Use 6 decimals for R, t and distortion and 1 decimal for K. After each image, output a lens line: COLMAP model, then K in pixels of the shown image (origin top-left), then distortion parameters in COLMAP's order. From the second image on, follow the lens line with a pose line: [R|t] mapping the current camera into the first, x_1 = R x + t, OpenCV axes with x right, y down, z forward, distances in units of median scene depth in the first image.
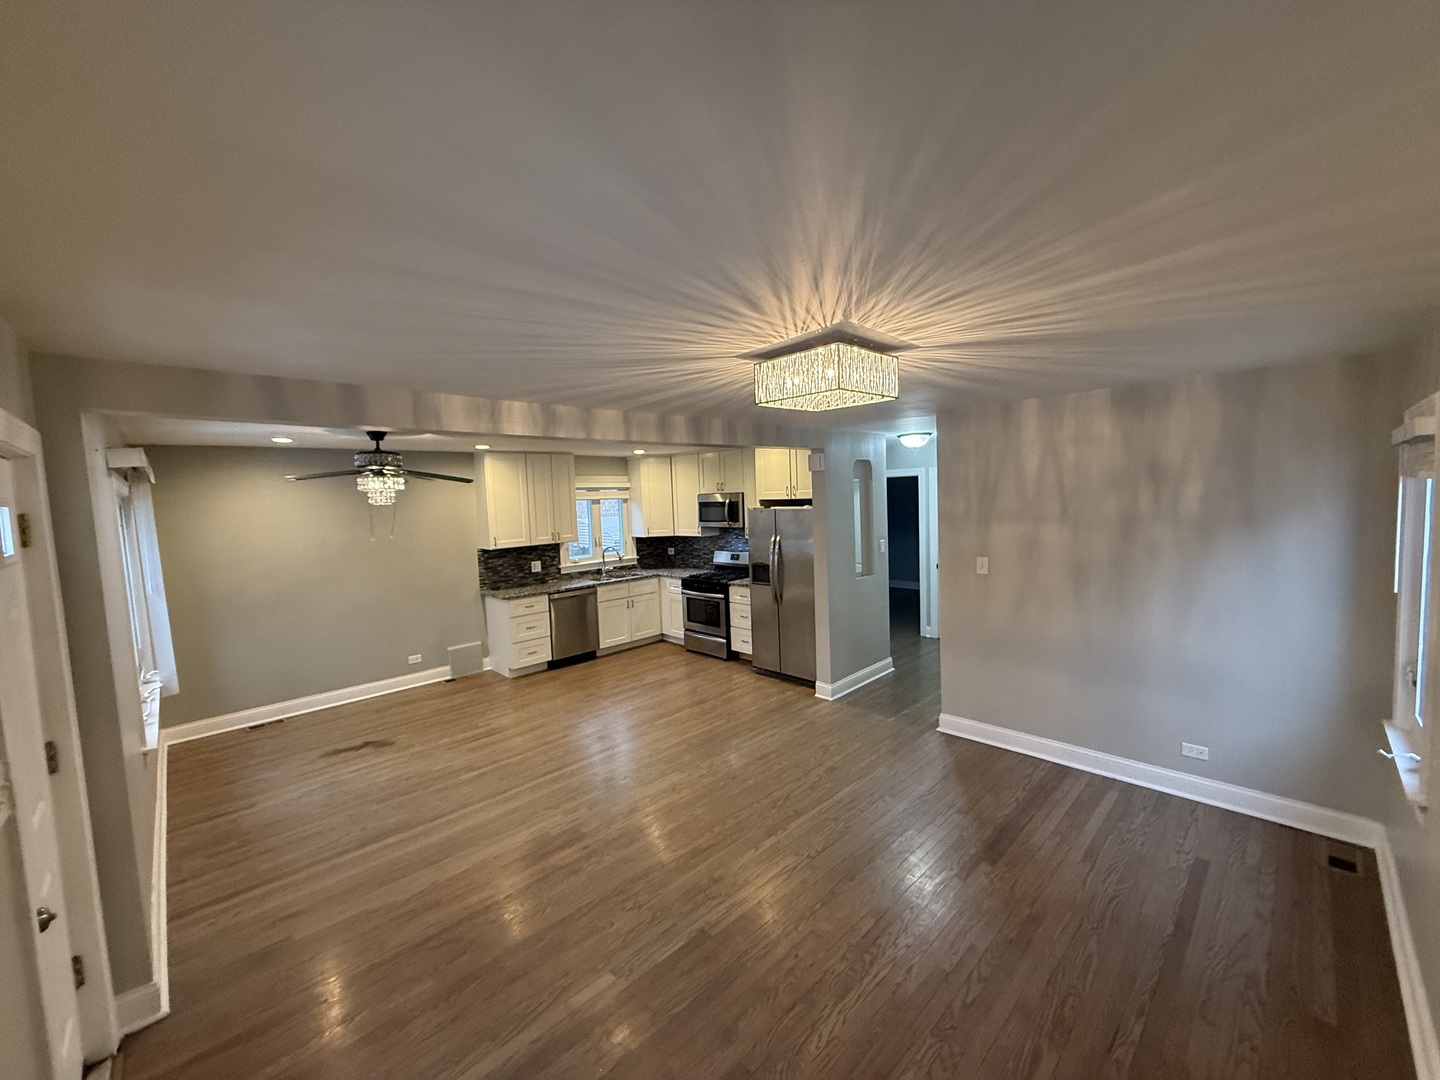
lens RADIAL K [[576.5, 0, 716.7], [0, 576.5, 540.9], [0, 0, 1]] dist [0.001302, 0.000187]
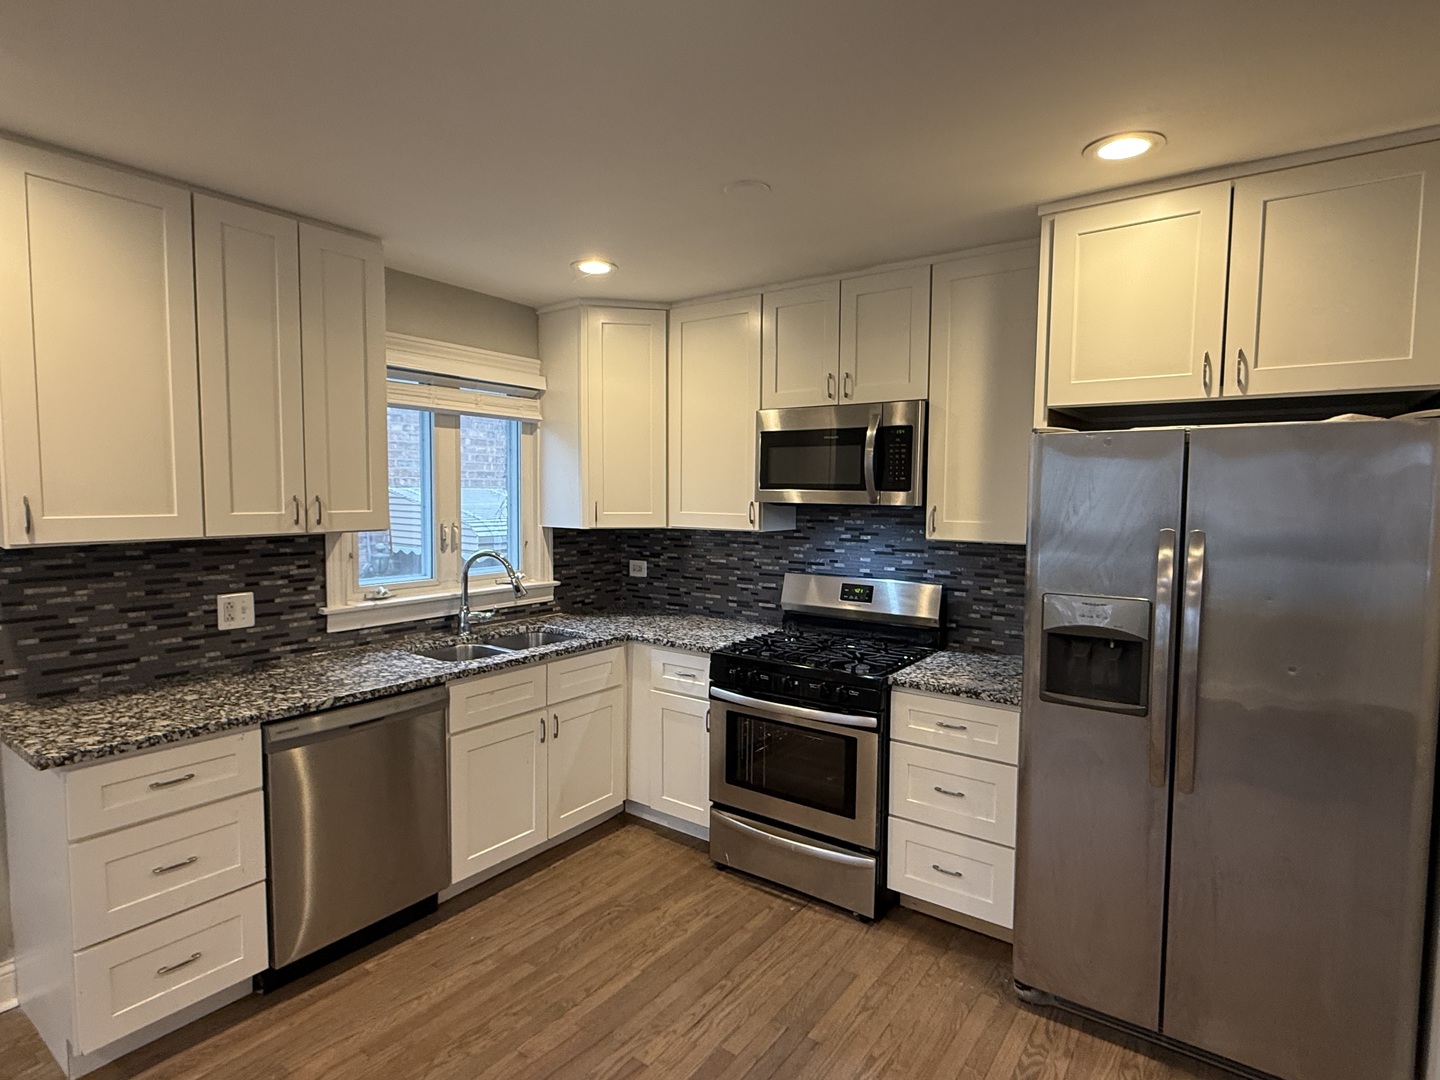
lens RADIAL K [[760.3, 0, 713.8], [0, 760.3, 544.5], [0, 0, 1]] dist [-0.002110, 0.000368]
pose [[0.984480, 0.033737, 0.172222, -0.146181], [-0.032001, 0.999405, -0.012849, 0.008033], [-0.172553, 0.007138, 0.984974, 0.599573]]
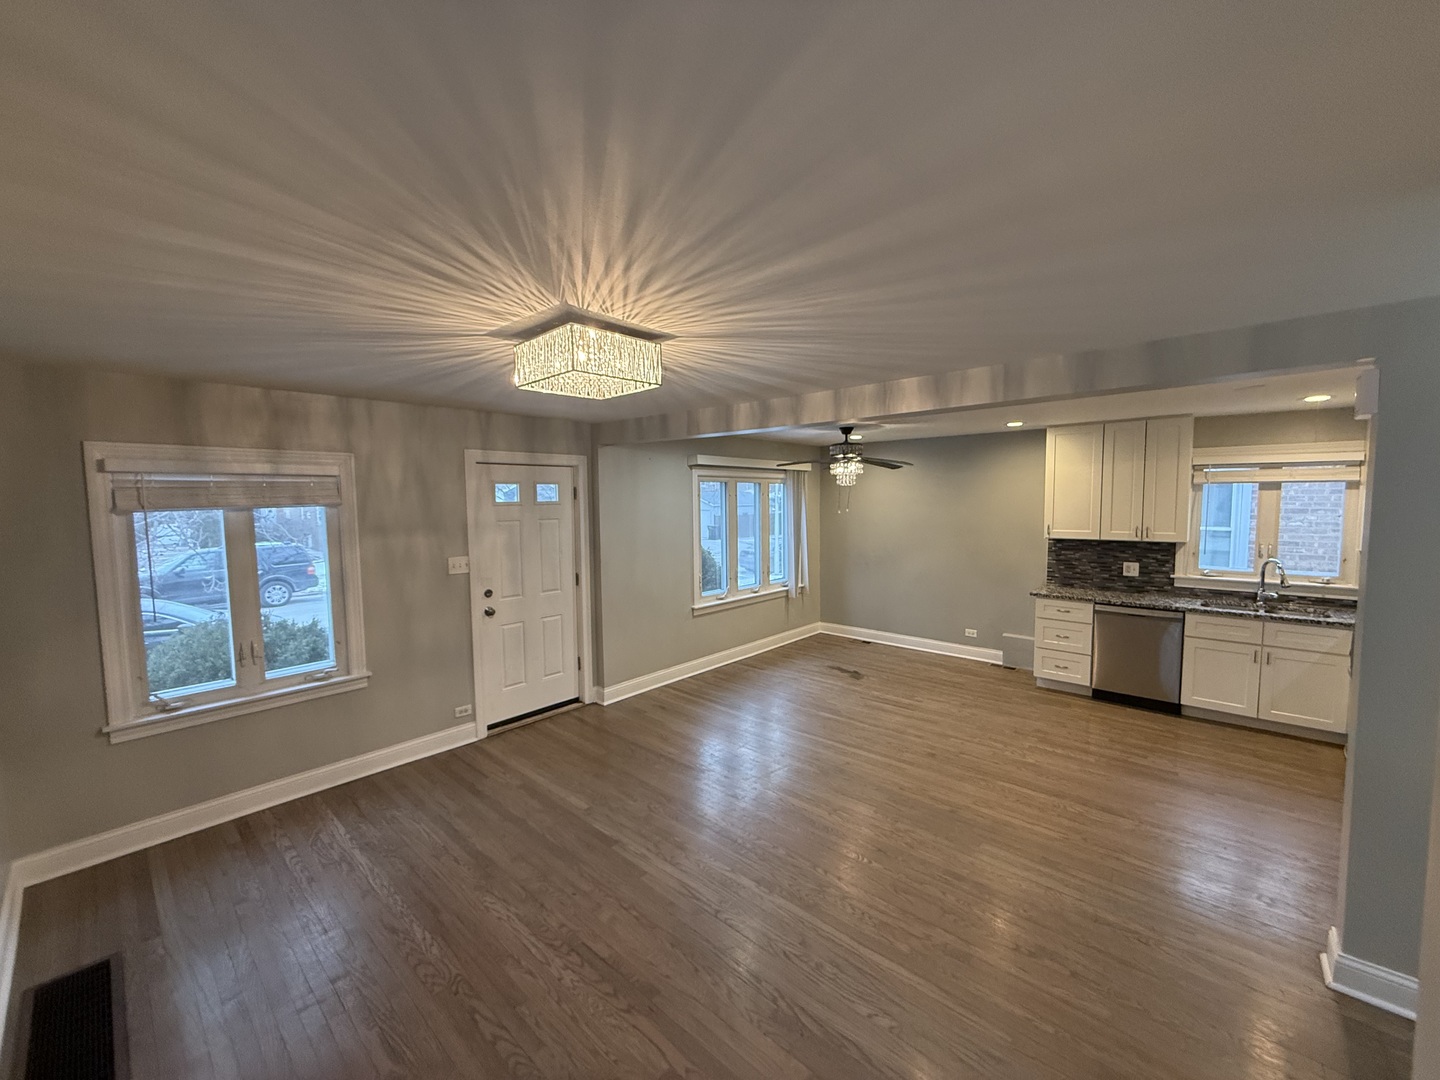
lens RADIAL K [[576.5, 0, 718.5], [0, 576.5, 538.4], [0, 0, 1]] dist [0.001302, 0.000187]
pose [[0.062996, 0.106524, -0.992312, 0.428696], [-0.073120, 0.992108, 0.101860, -0.035996], [0.995332, 0.066141, 0.070288, 0.414420]]
